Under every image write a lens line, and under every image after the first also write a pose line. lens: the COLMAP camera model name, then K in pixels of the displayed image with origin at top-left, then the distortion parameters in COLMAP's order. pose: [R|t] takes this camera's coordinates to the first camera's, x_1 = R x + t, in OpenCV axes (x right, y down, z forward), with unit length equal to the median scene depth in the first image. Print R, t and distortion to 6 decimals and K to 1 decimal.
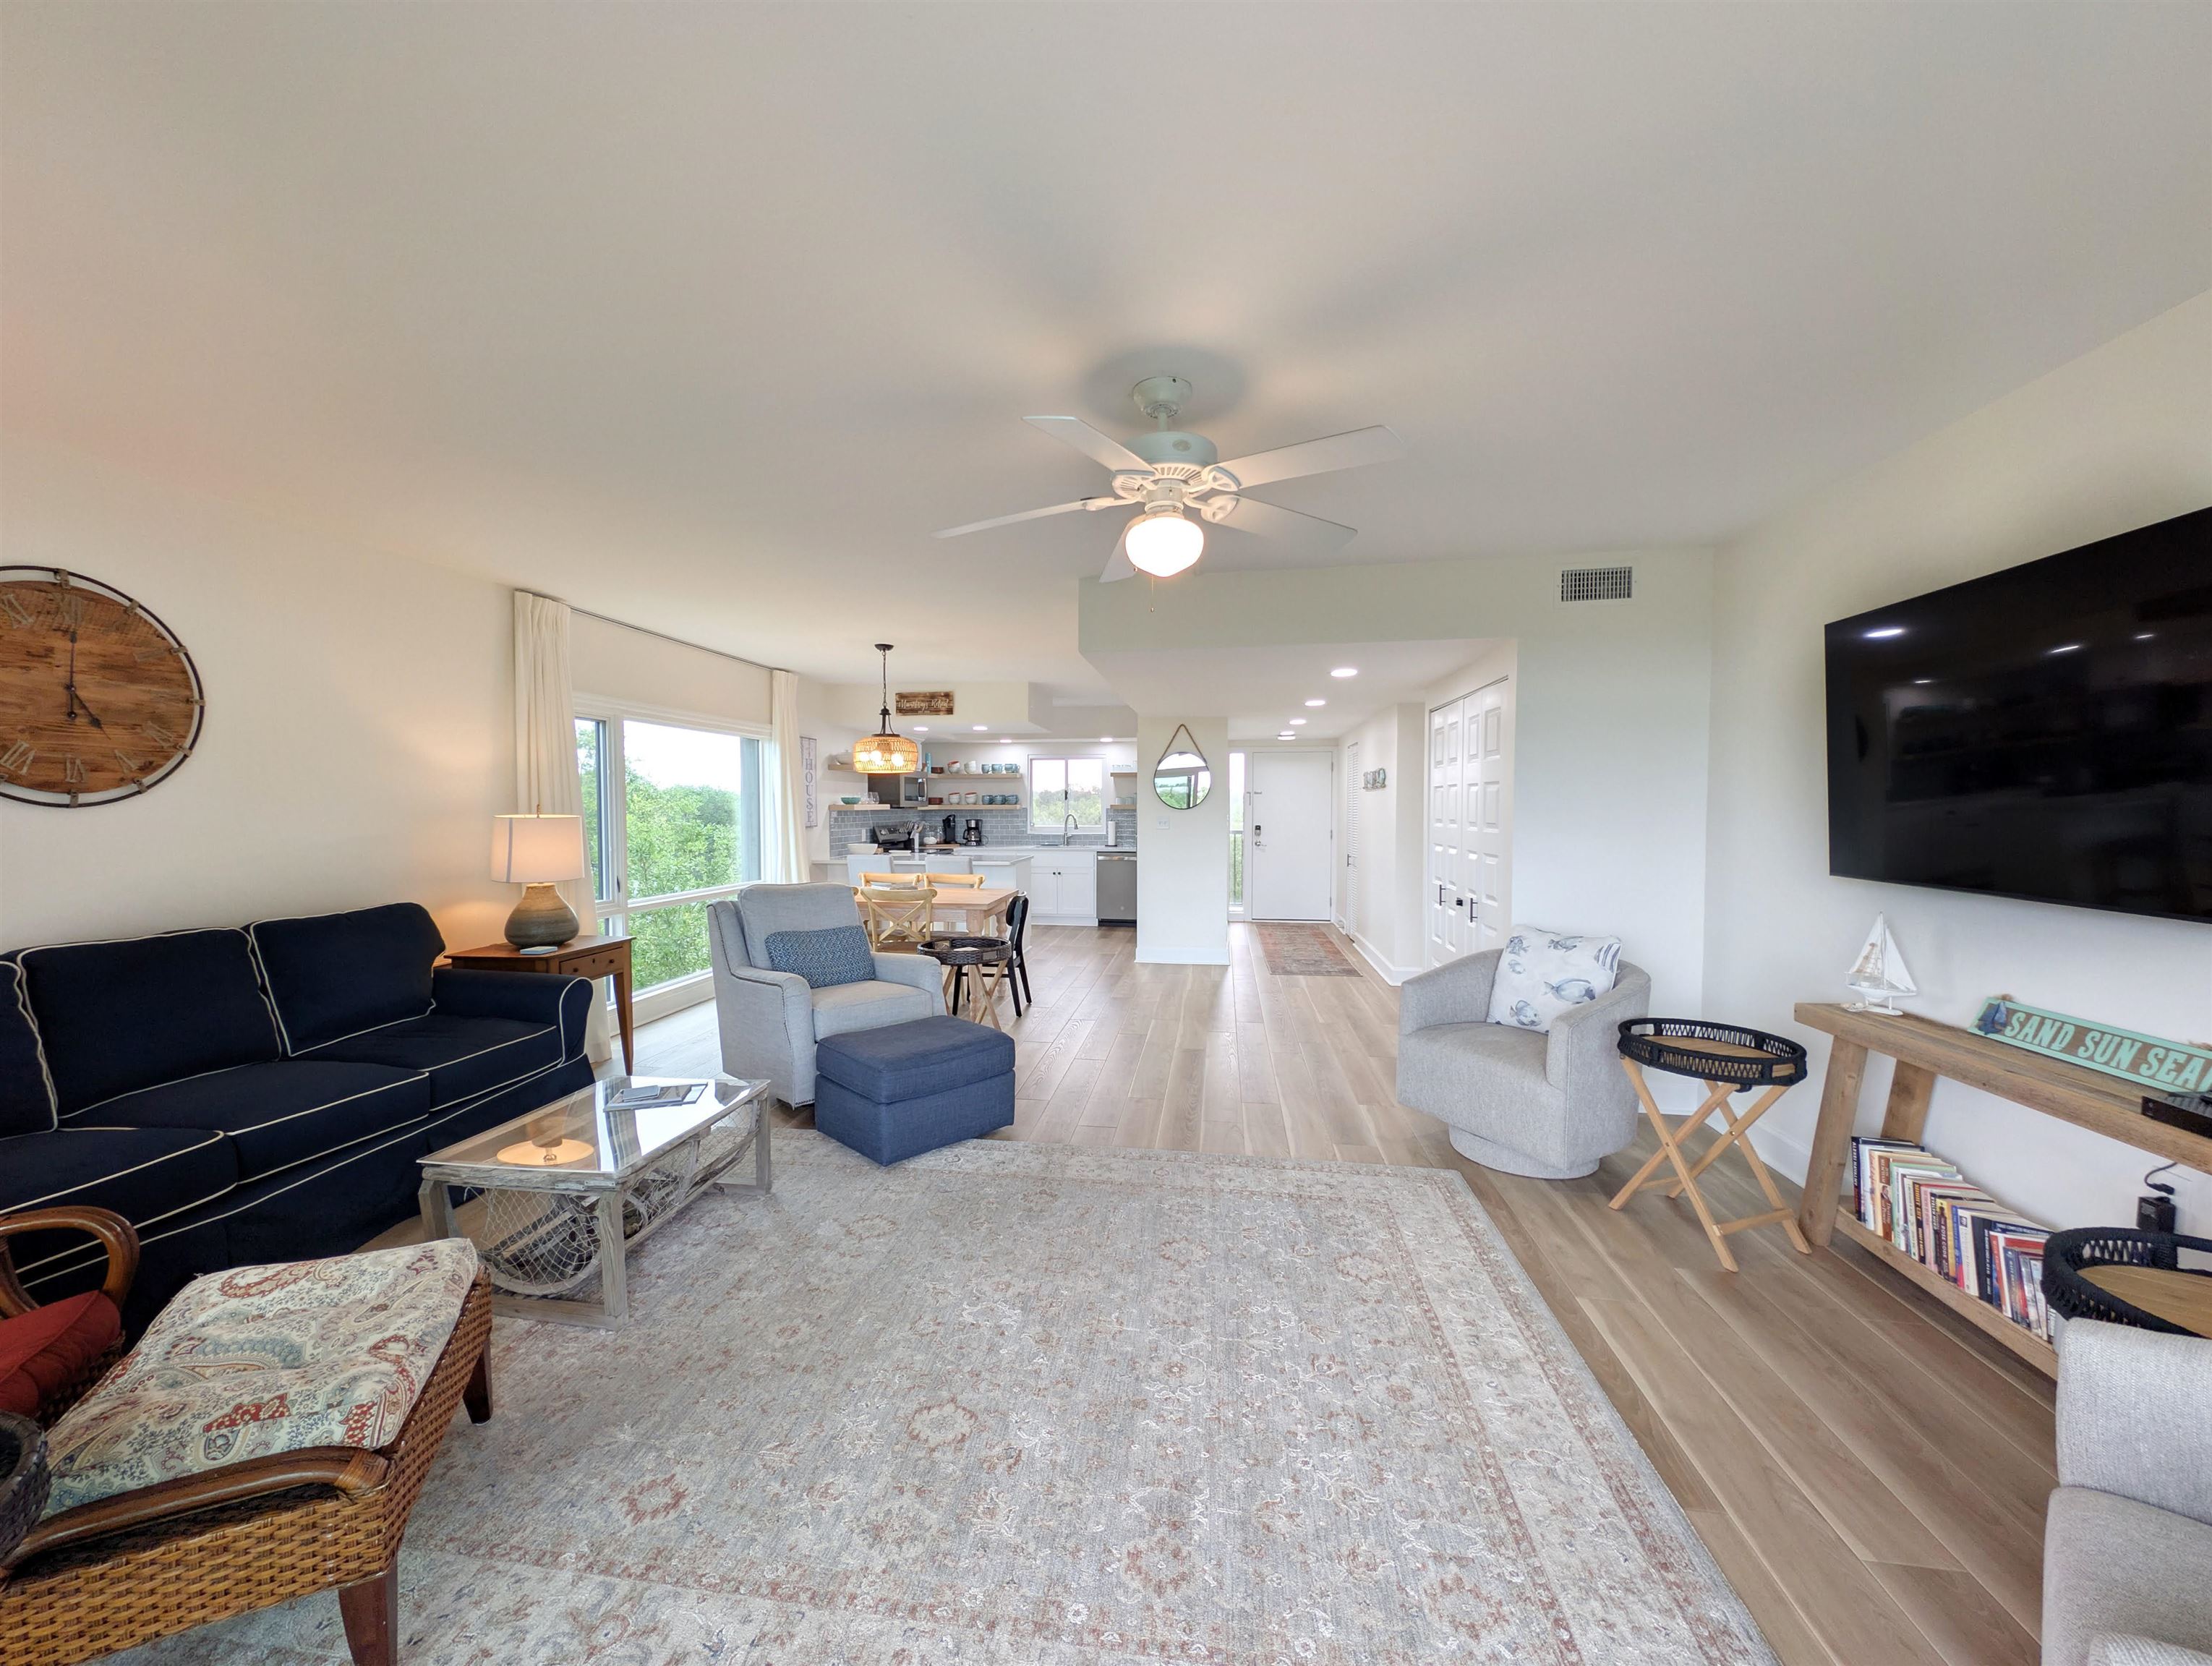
lens RADIAL K [[807.8, 0, 1057.0], [0, 807.8, 826.7], [0, 0, 1]] dist [0.003538, -0.000273]
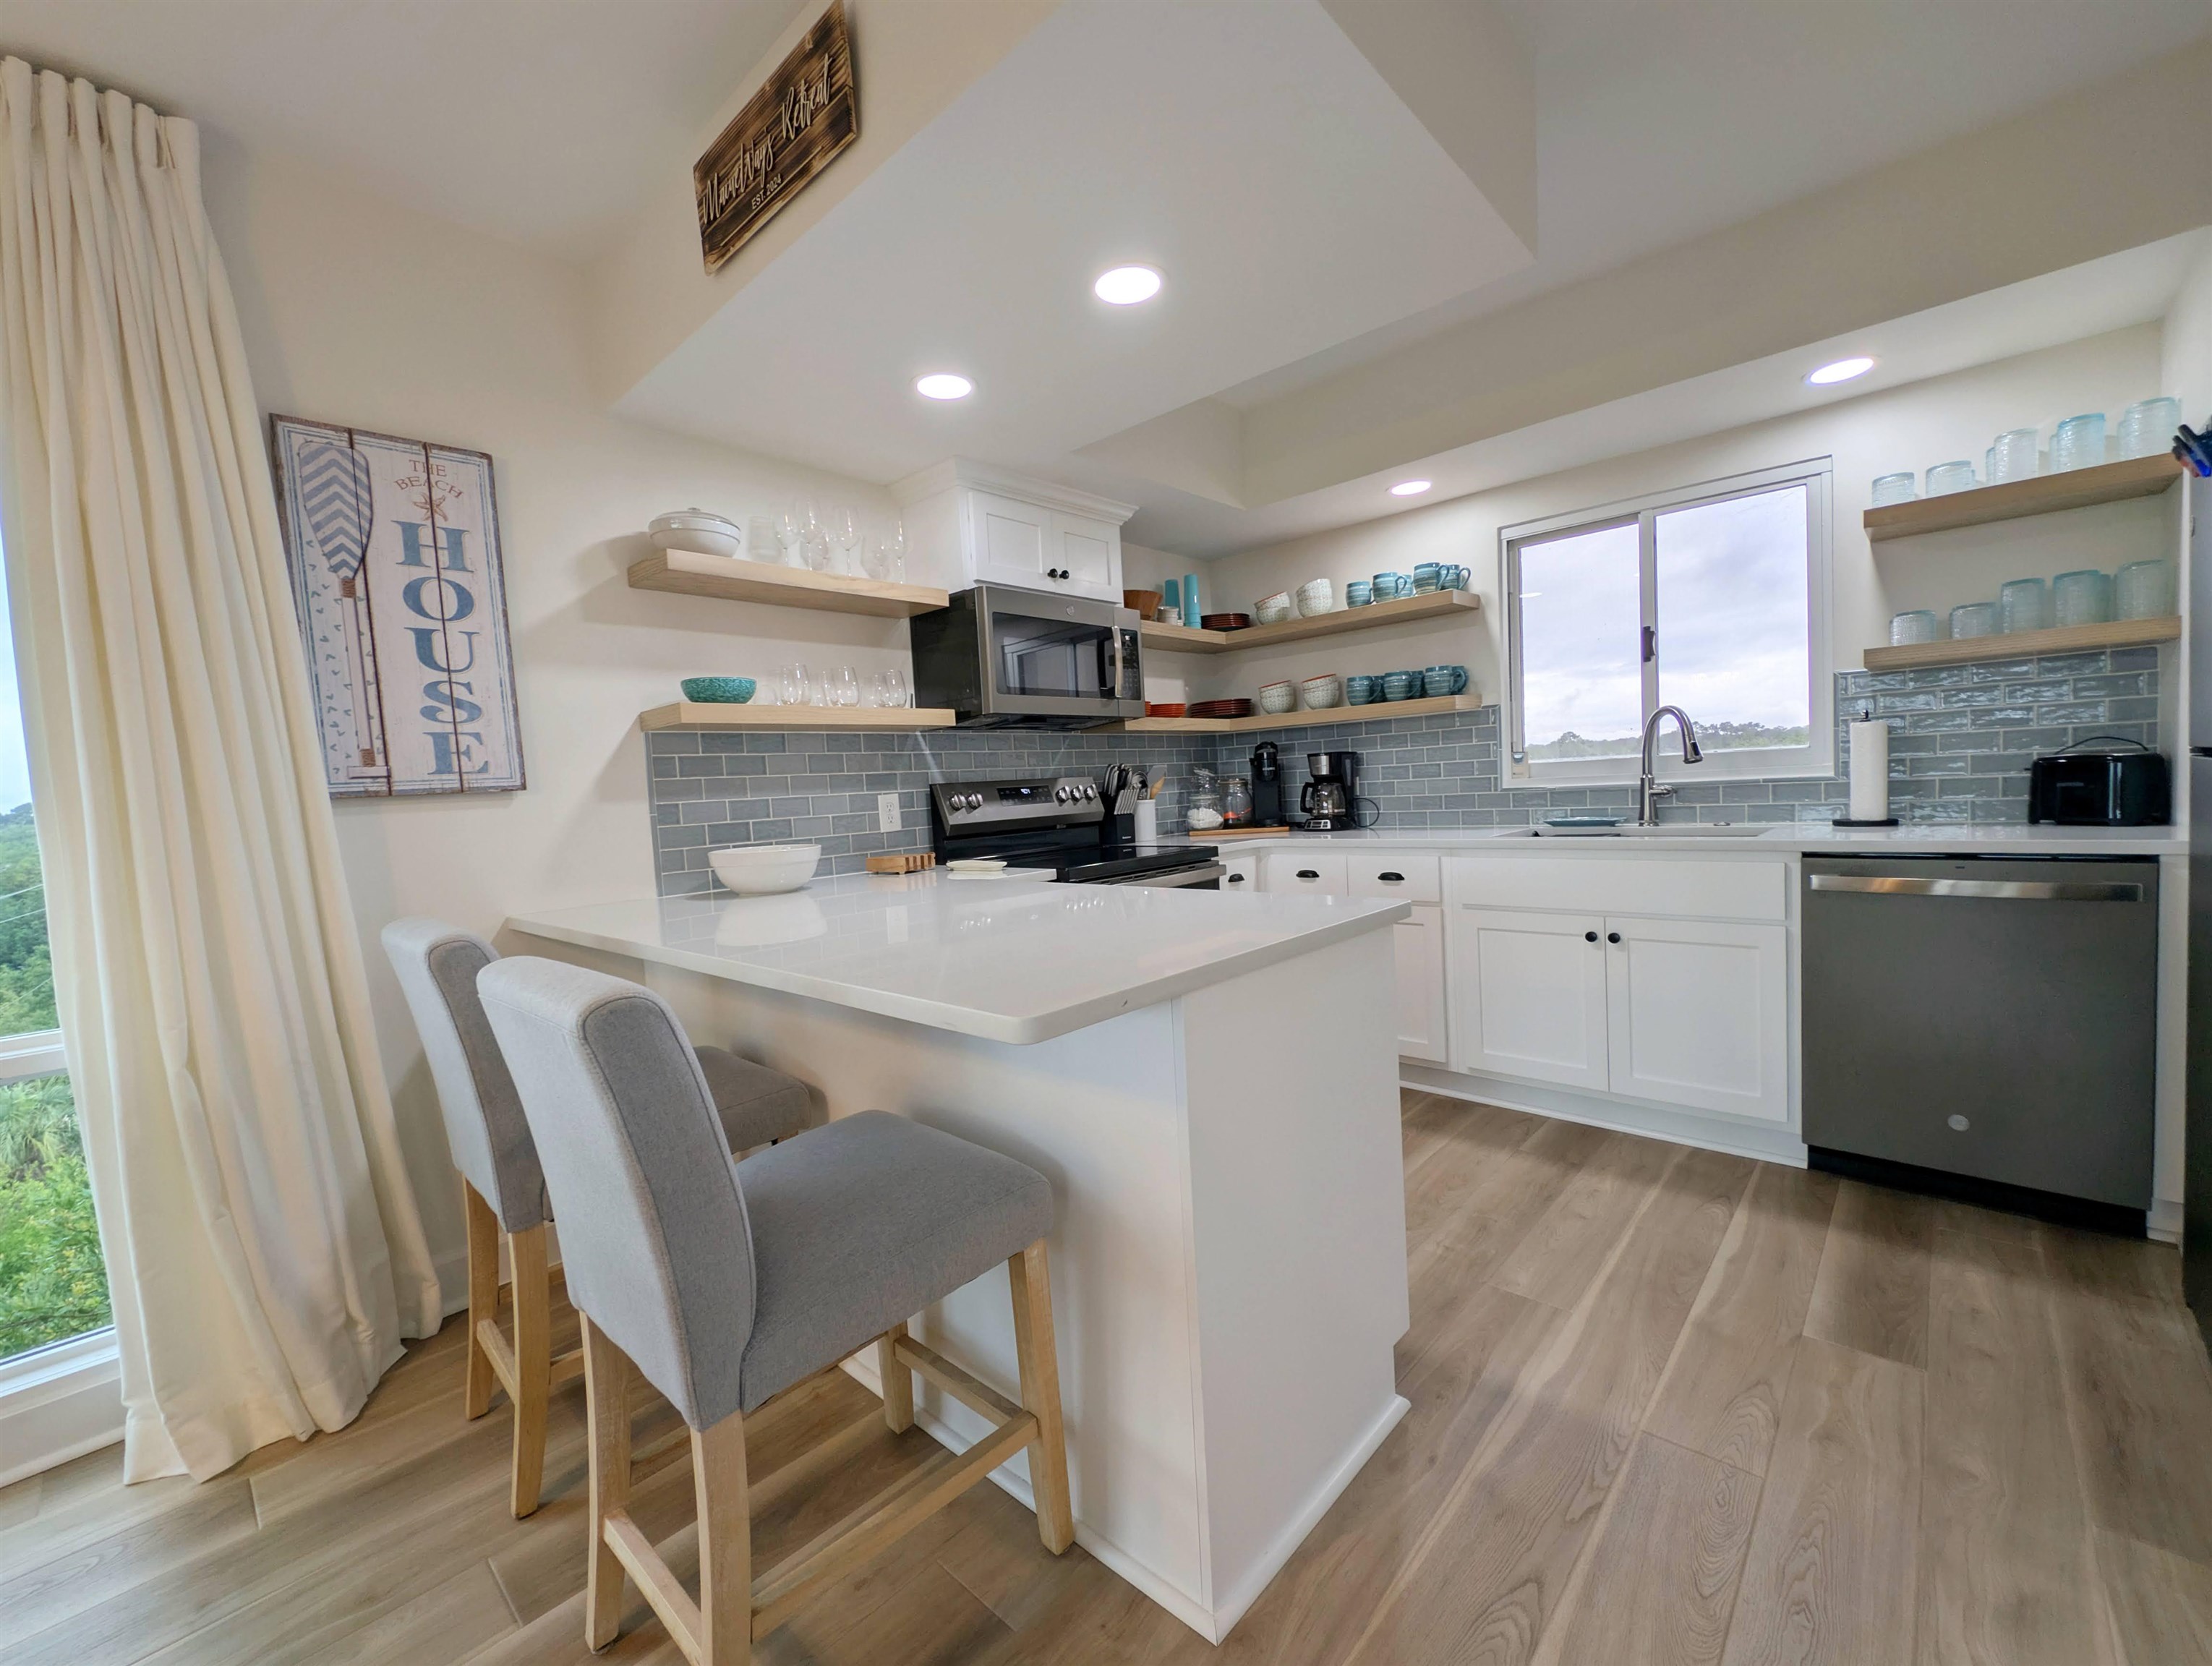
lens RADIAL K [[896.4, 0, 1097.4], [0, 896.4, 834.4], [0, 0, 1]] dist [0.001320, -0.000523]
pose [[0.847551, -0.014742, -0.530509, 0.021047], [0.038936, 0.998648, 0.034454, 0.012670], [0.529283, -0.049858, 0.846979, 0.937649]]
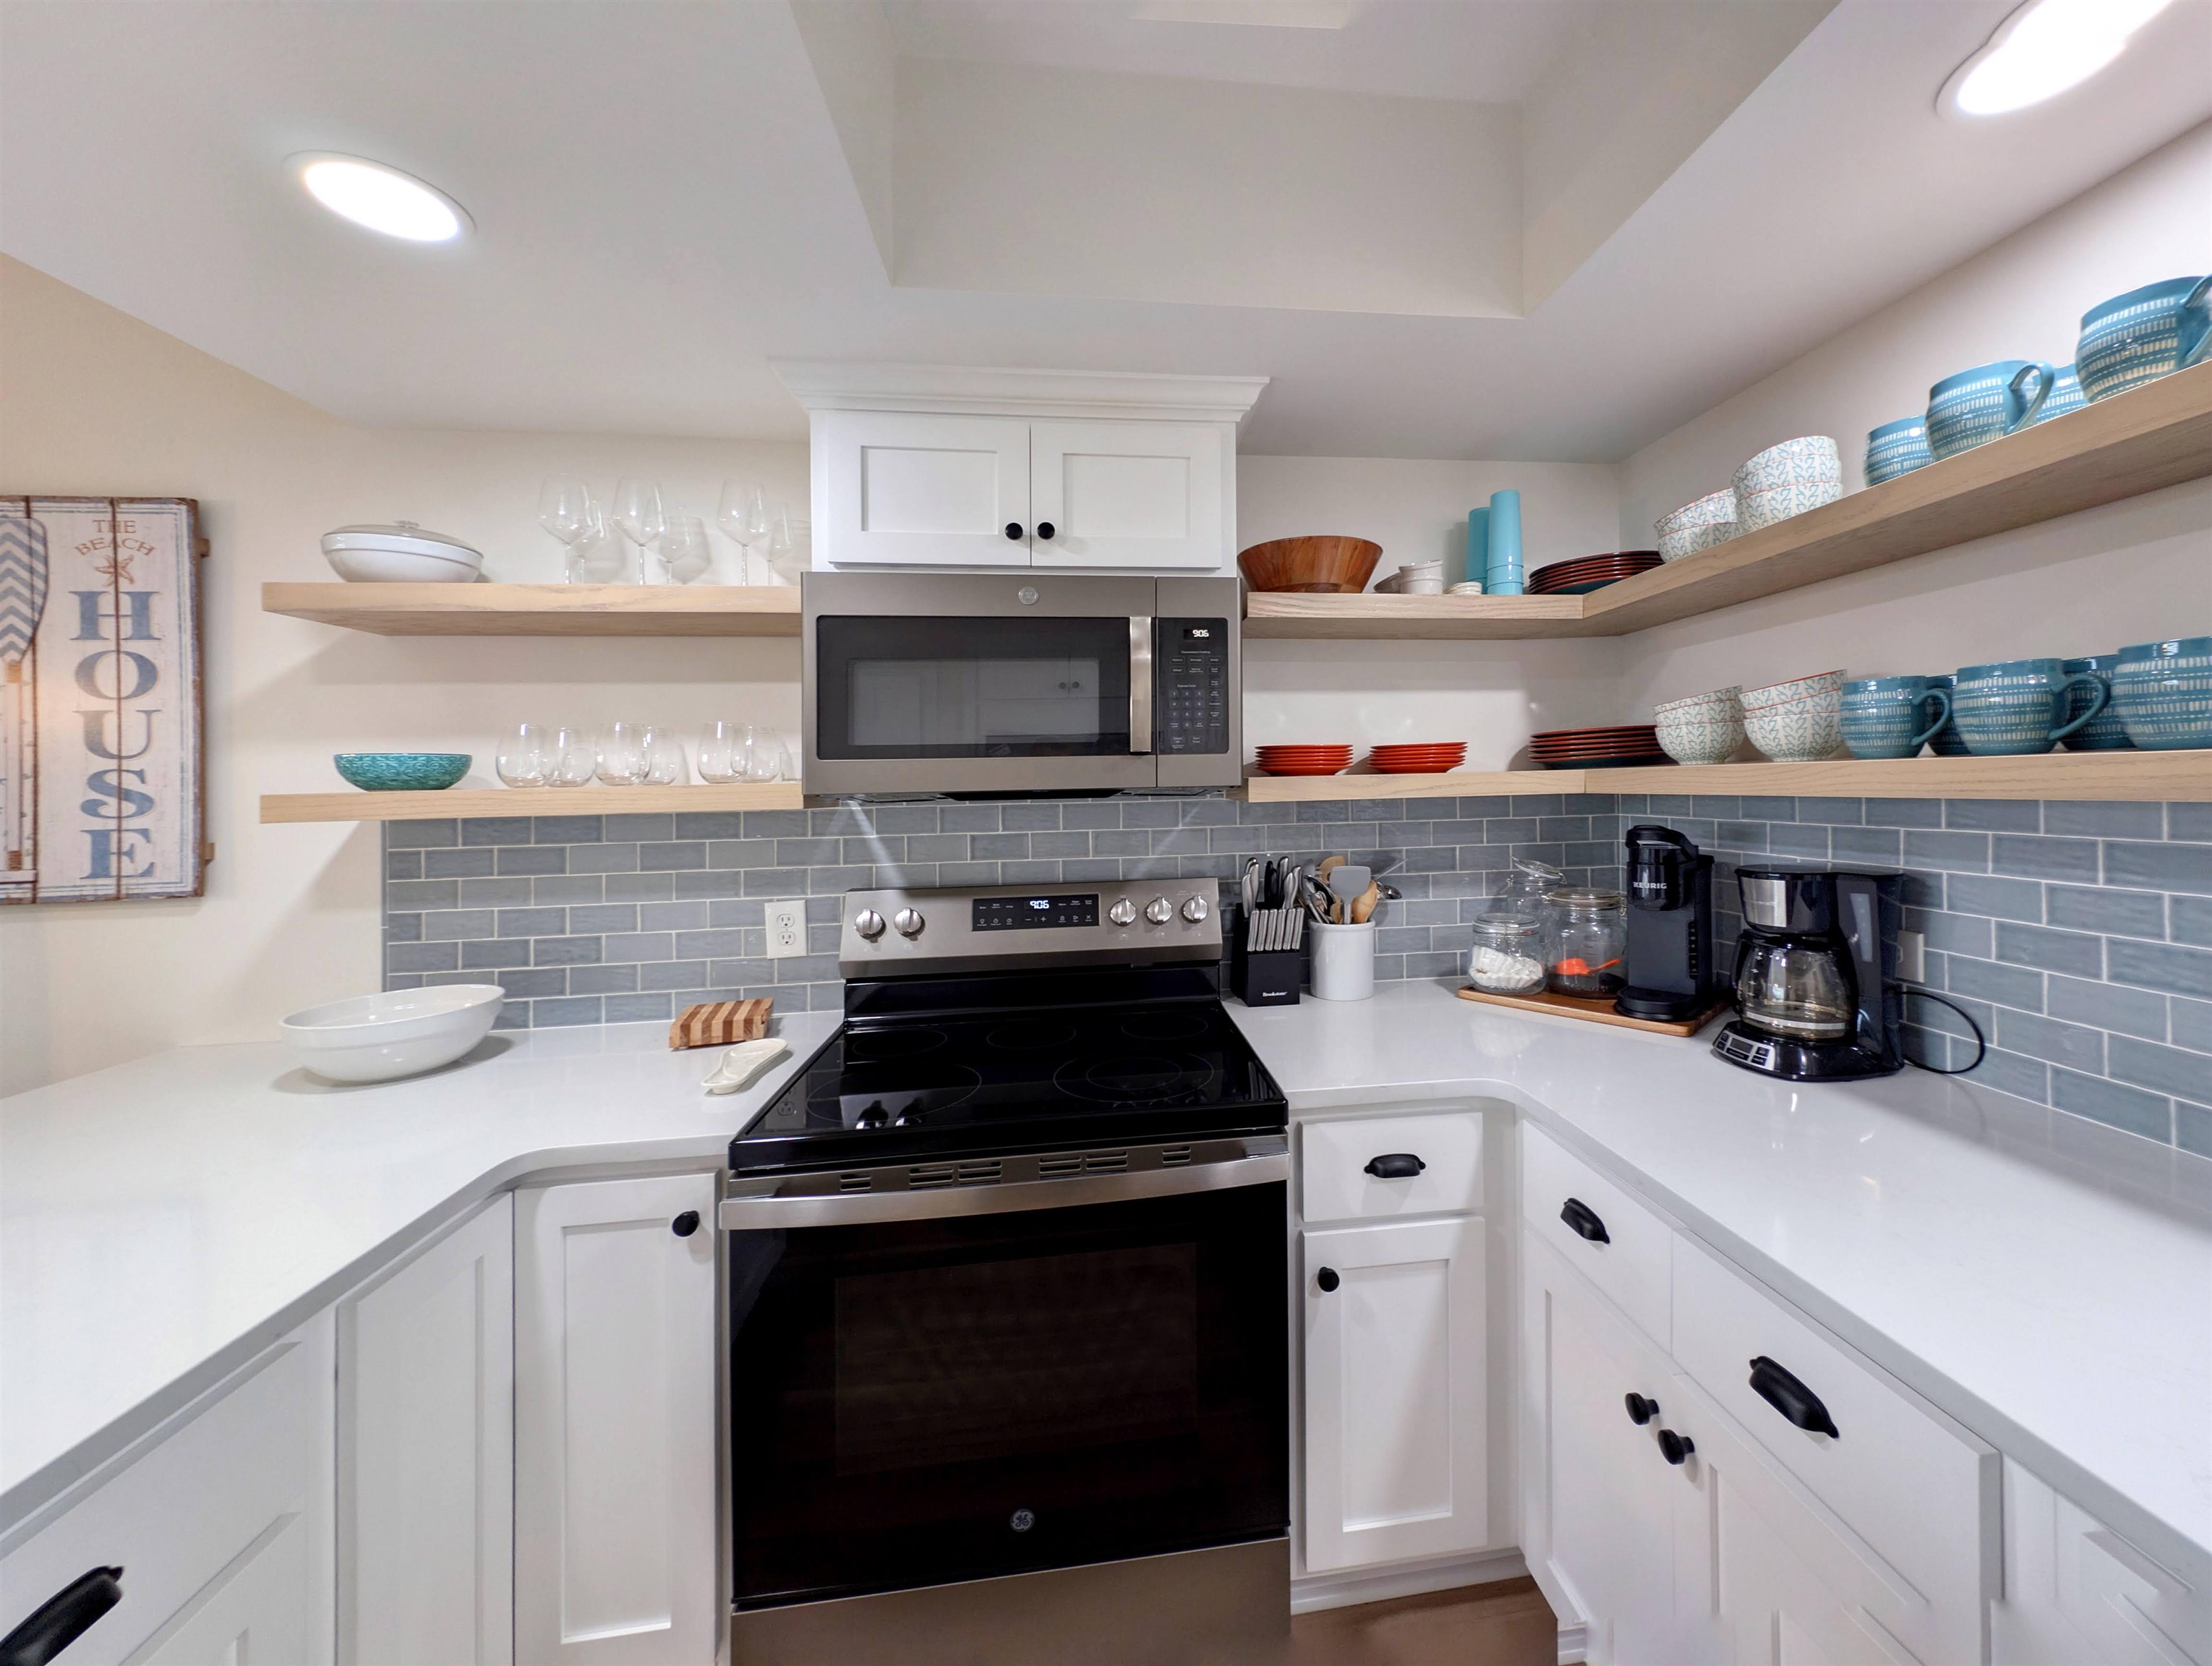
lens RADIAL K [[805.5, 0, 1208.9], [0, 805.5, 773.2], [0, 0, 1]] dist [0.002685, 0.001435]
pose [[0.298827, -0.025108, -0.953977, -0.006747], [-0.008022, 0.999552, -0.028820, -0.031155], [0.954274, 0.016265, 0.298492, 1.305382]]
